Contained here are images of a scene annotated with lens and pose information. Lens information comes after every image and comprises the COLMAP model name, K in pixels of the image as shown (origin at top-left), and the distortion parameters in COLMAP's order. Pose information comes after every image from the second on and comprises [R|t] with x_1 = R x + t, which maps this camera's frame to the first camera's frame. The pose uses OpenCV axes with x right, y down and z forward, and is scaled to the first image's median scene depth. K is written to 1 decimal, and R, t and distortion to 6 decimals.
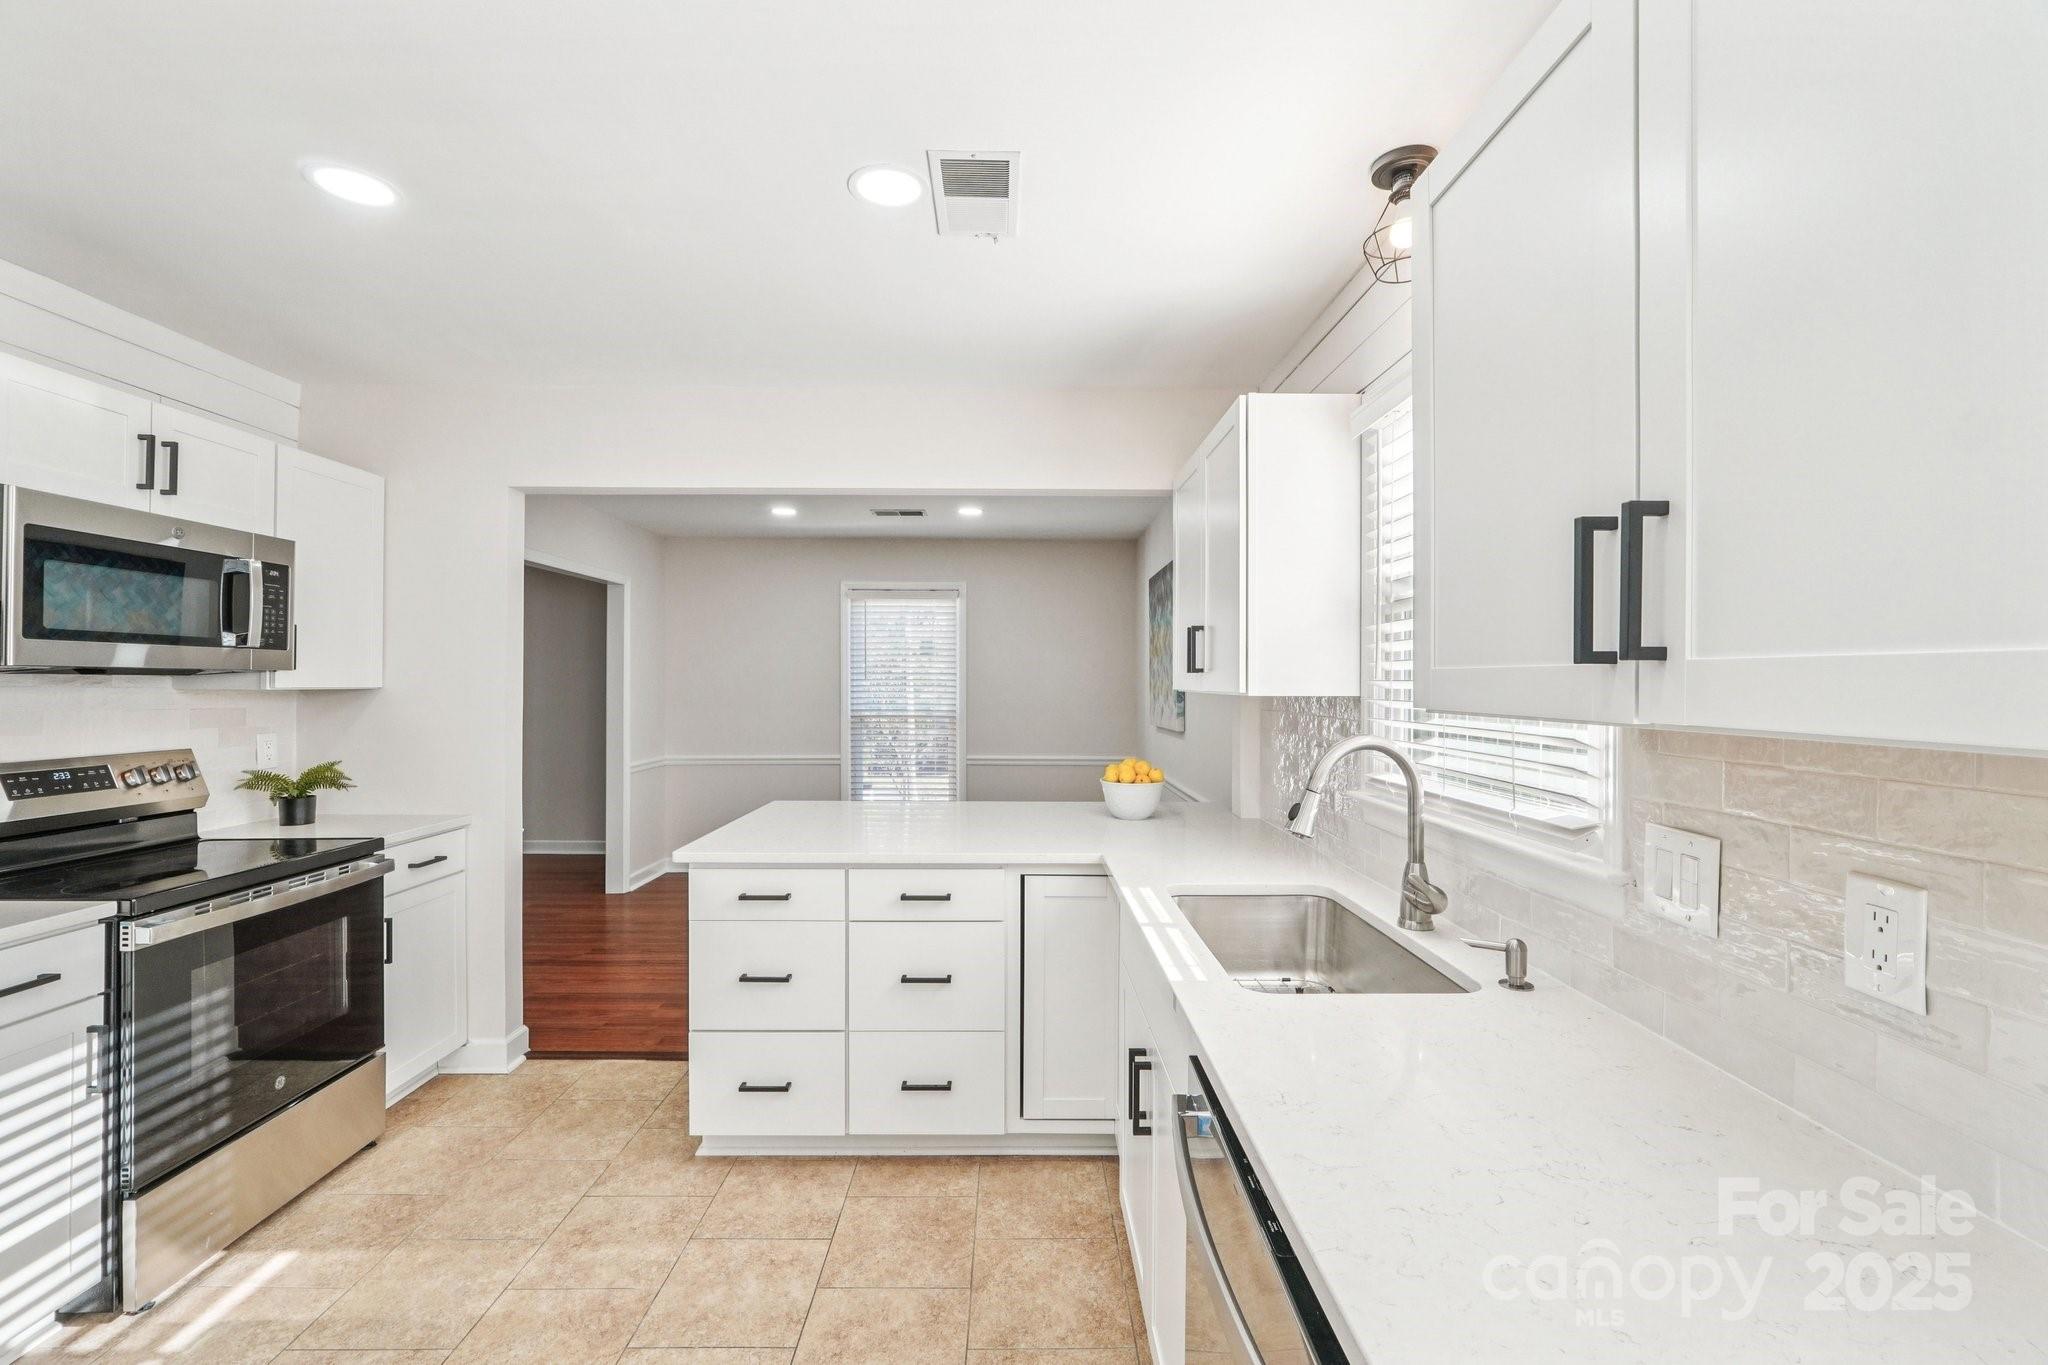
lens RADIAL K [[848.8, 0, 1026.6], [0, 848.8, 662.5], [0, 0, 1]] dist [-0.001159, 0.000217]
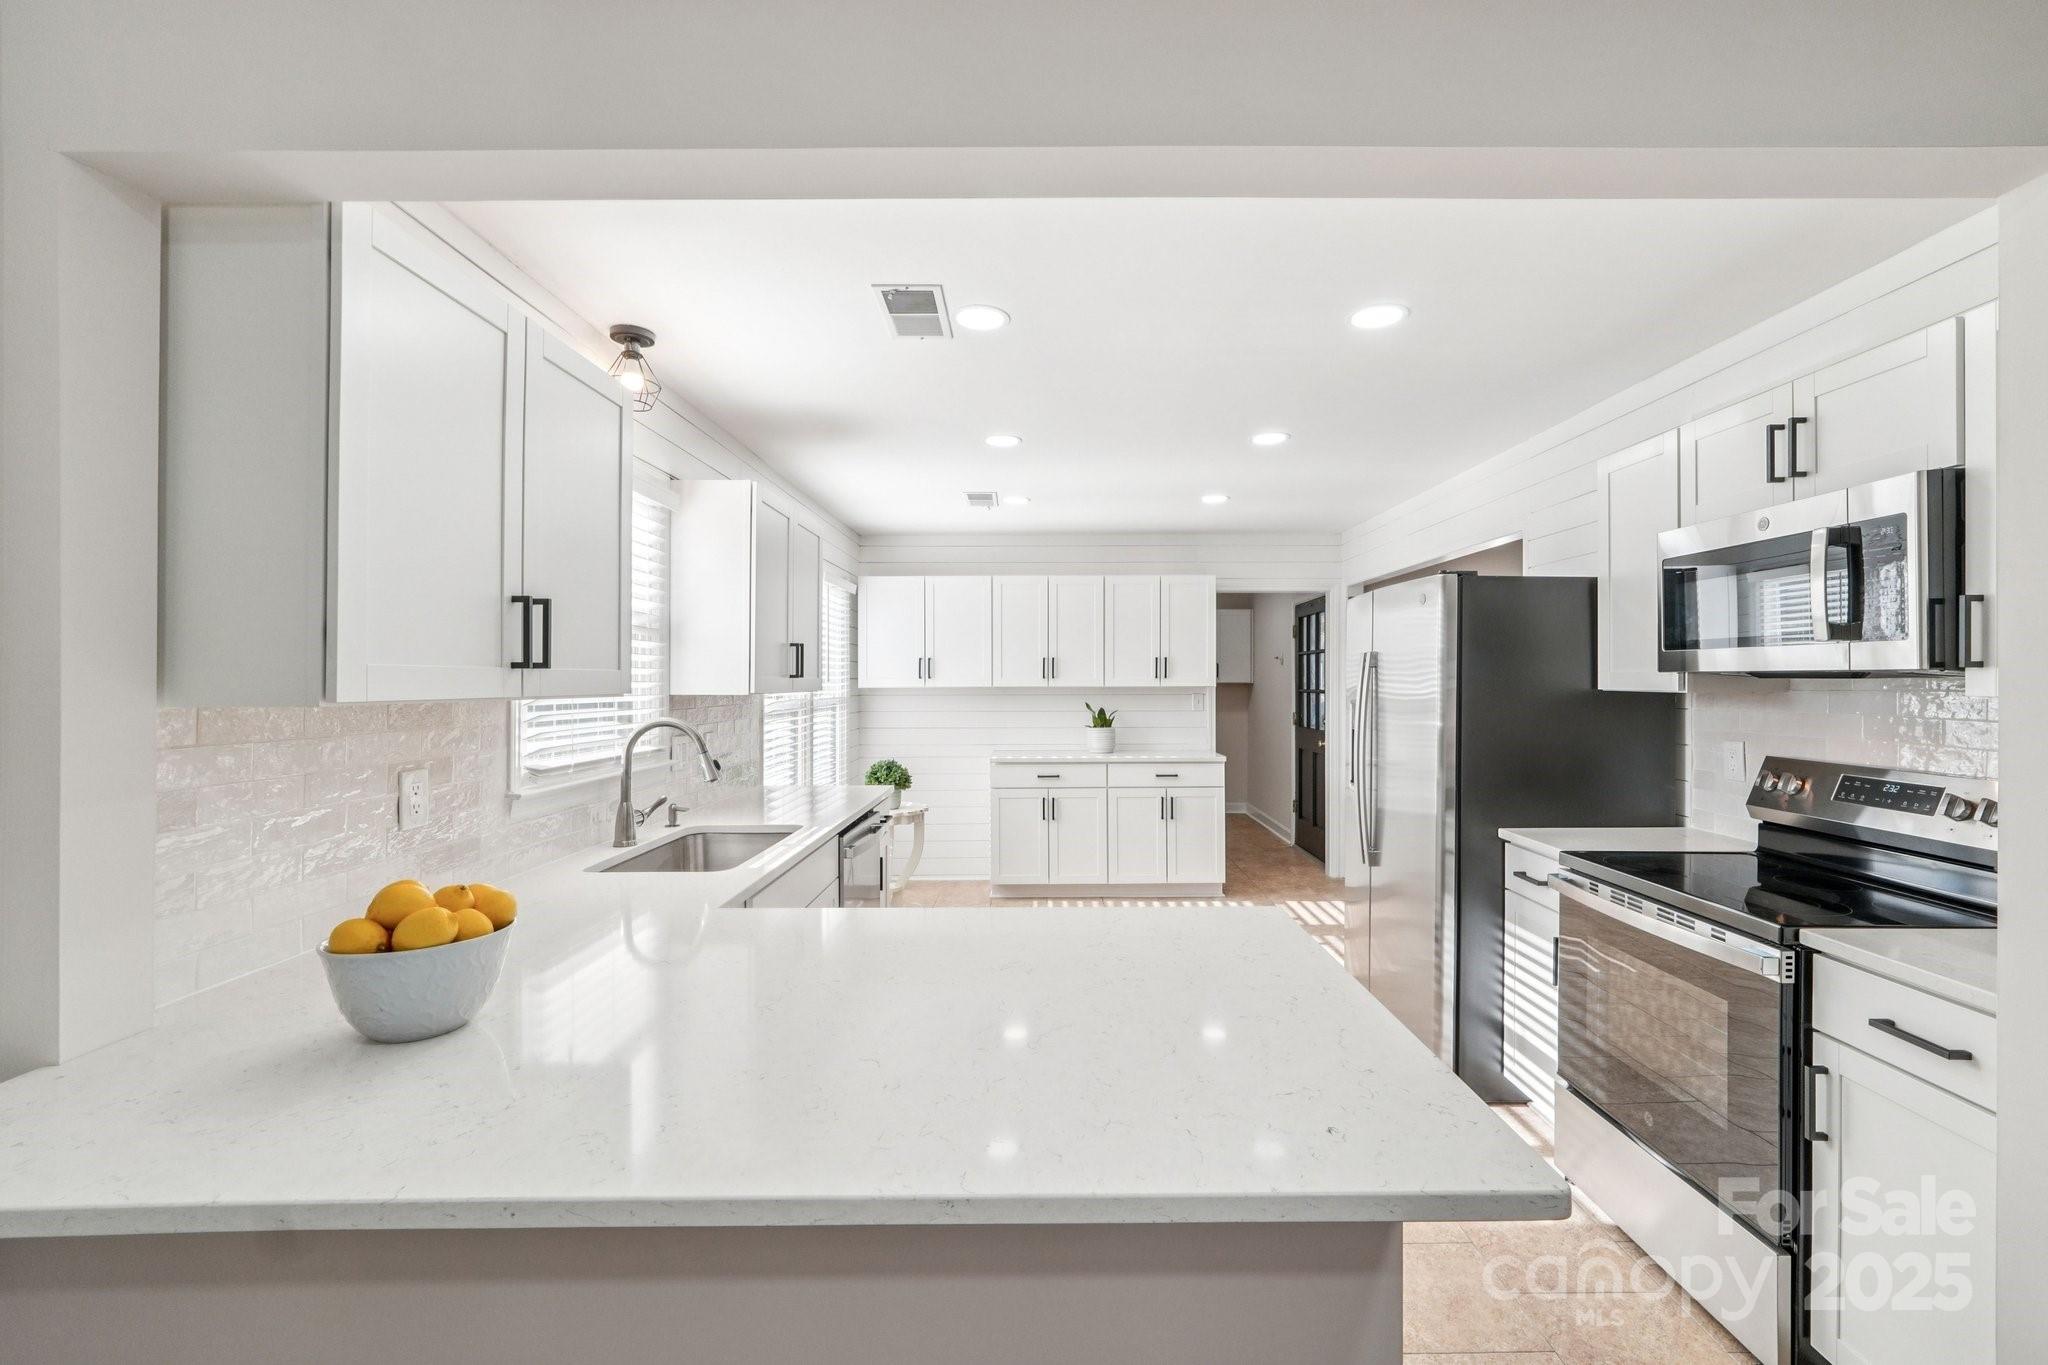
lens RADIAL K [[873.4, 0, 1053.5], [0, 873.4, 683.4], [0, 0, 1]] dist [0.000006, 0.000662]
pose [[-0.999907, -0.002609, 0.013362, -0.233471], [-0.002869, 0.999806, -0.019482, 0.038849], [-0.013309, -0.019518, -0.999721, 1.854501]]
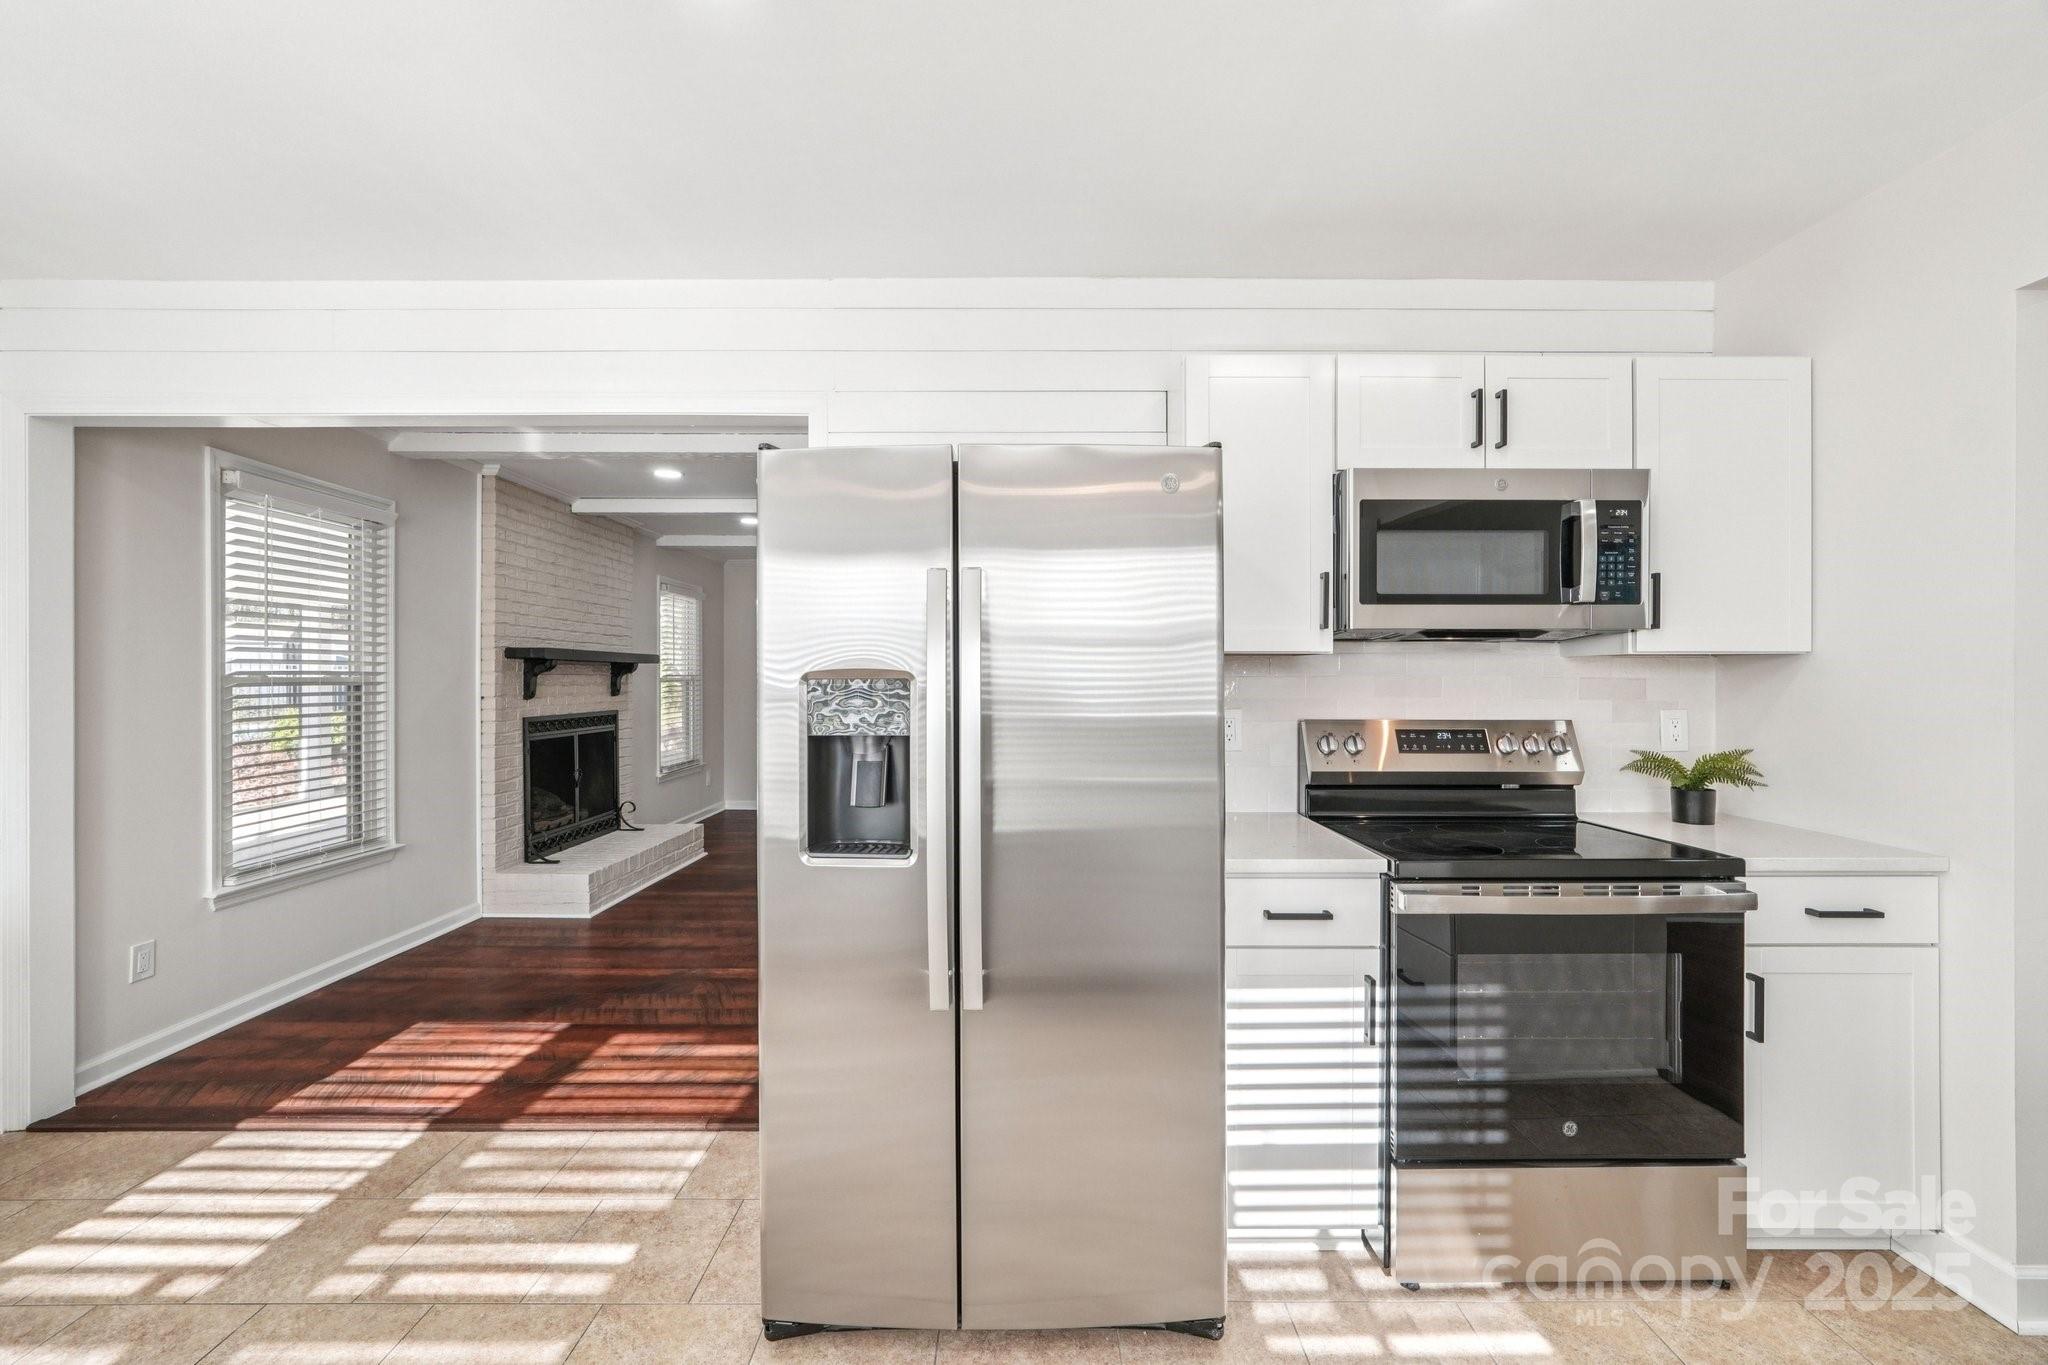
lens RADIAL K [[888.2, 0, 1018.7], [0, 888.2, 675.4], [0, 0, 1]] dist [-0.014011, 0.008854]
pose [[-0.014886, -0.002580, -0.999886, -0.015984], [0.025971, 0.999658, -0.002966, 0.044768], [0.999552, -0.026012, -0.014814, 0.459066]]
